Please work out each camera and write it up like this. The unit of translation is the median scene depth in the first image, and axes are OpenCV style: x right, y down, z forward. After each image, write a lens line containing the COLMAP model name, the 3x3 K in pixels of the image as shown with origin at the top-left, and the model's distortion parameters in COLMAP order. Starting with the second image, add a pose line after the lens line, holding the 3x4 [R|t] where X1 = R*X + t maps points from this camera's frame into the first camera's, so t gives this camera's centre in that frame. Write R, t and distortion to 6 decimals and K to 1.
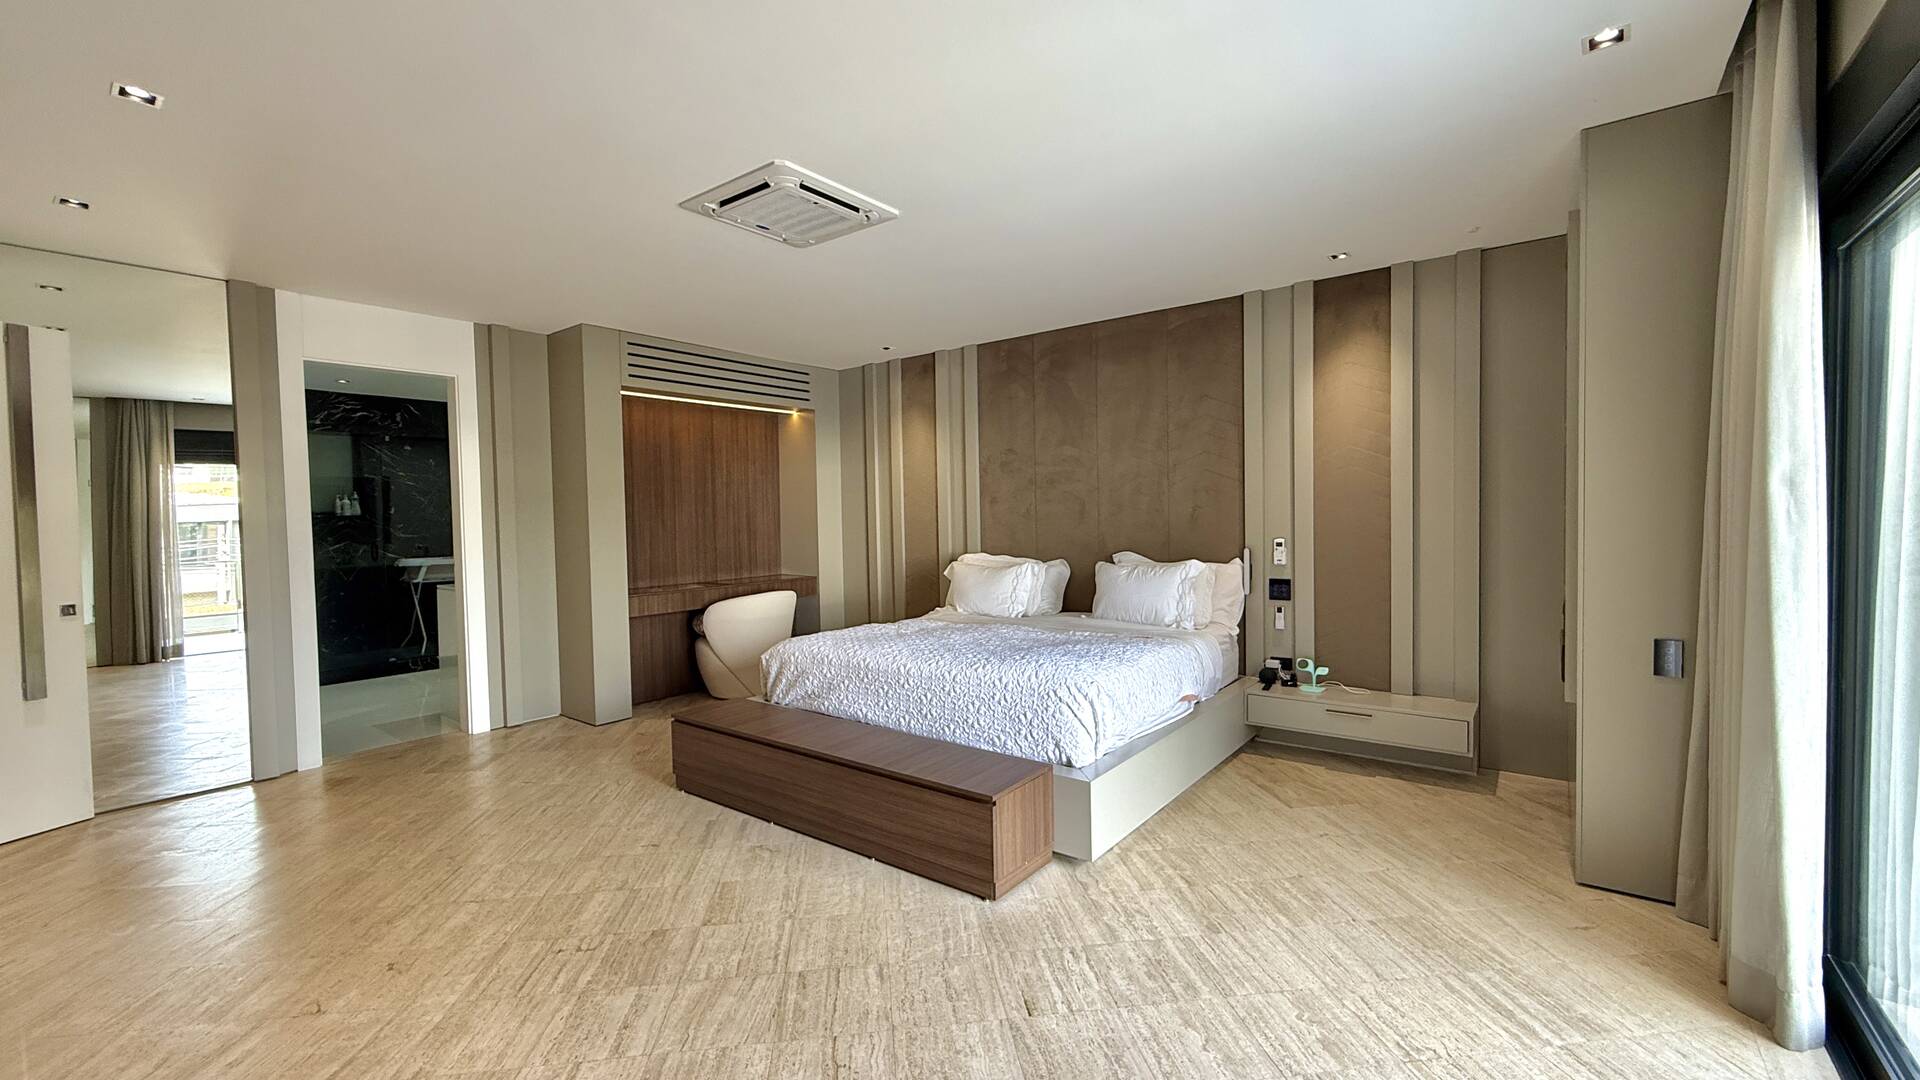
lens RADIAL K [[767.3, 0, 961.1], [0, 767.3, 538.6], [0, 0, 1]] dist [0.000065, 0.000553]
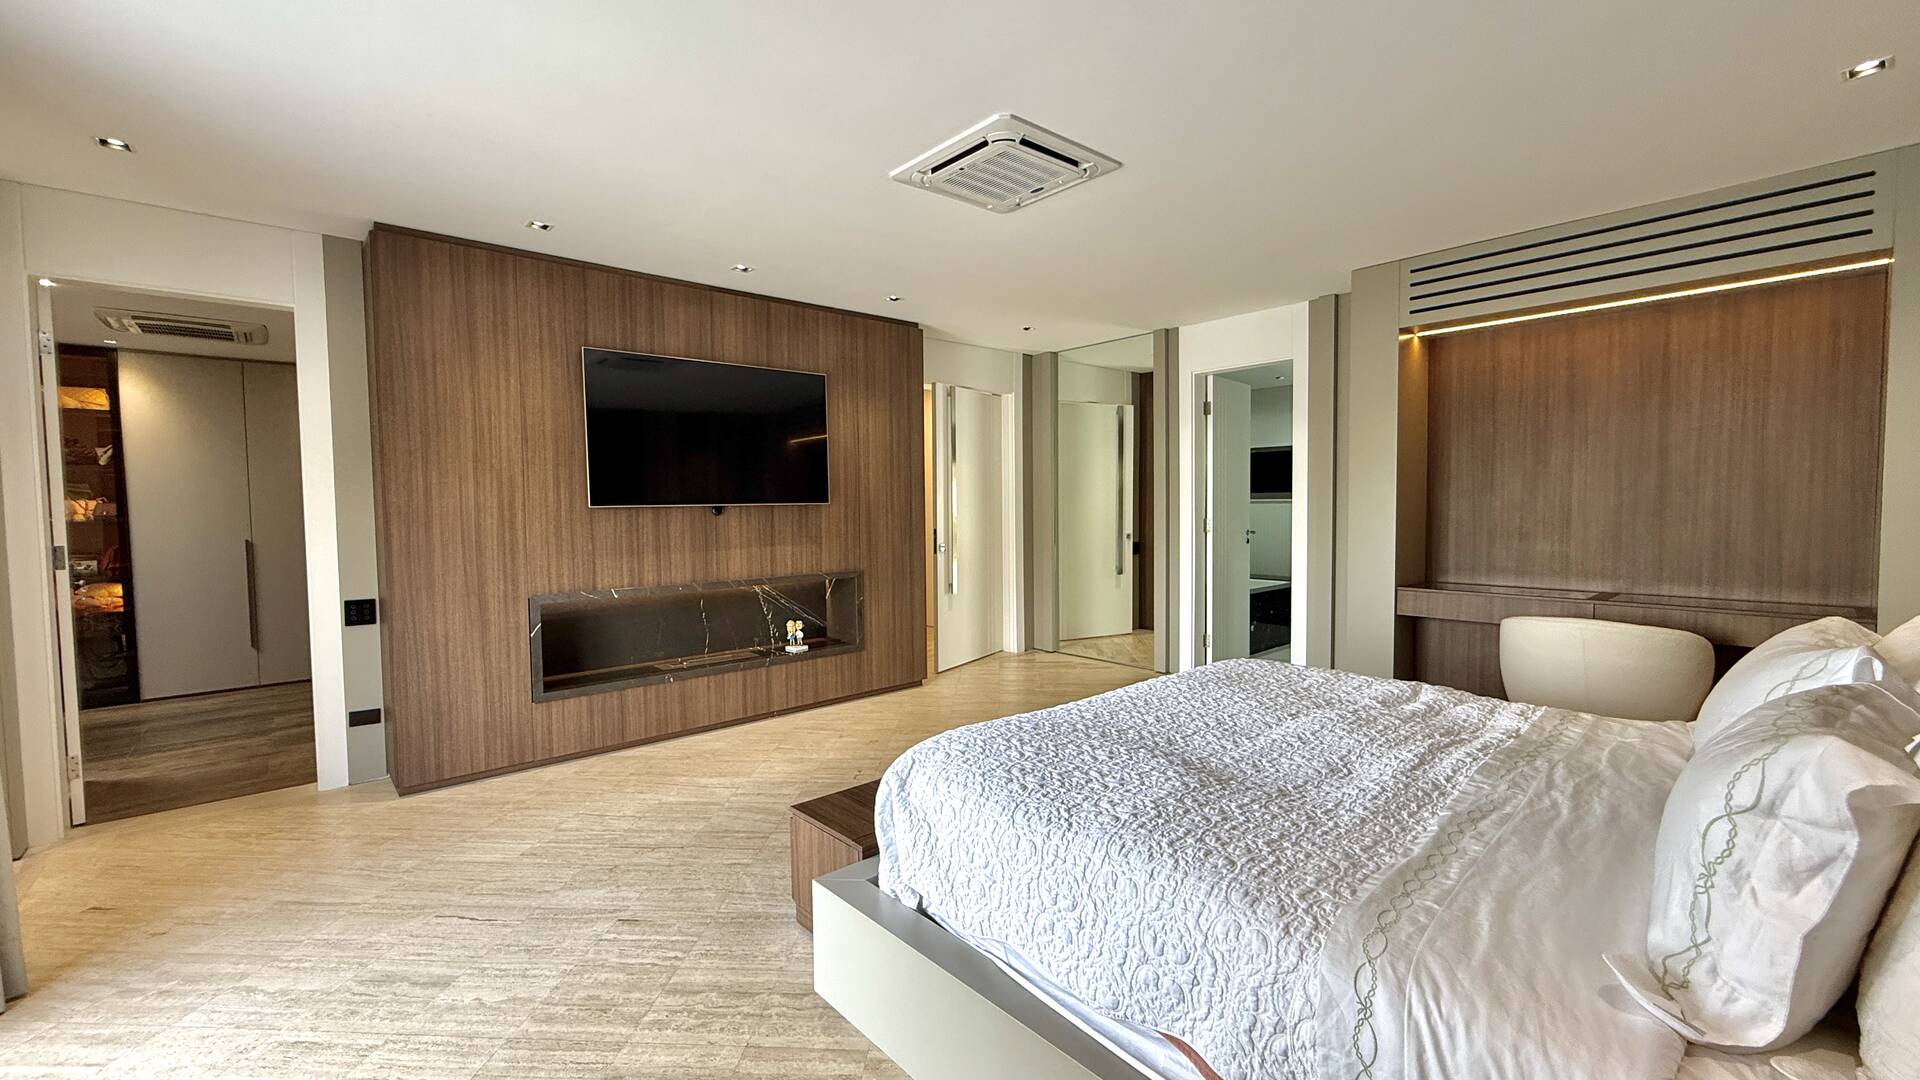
lens RADIAL K [[767.3, 0, 958.2], [0, 767.3, 541.4], [0, 0, 1]] dist [0.000065, 0.000553]
pose [[-0.190586, 0.069354, -0.979217, 1.019600], [-0.012193, 0.997257, 0.073005, -0.062182], [0.981595, 0.025854, -0.189218, 1.565855]]
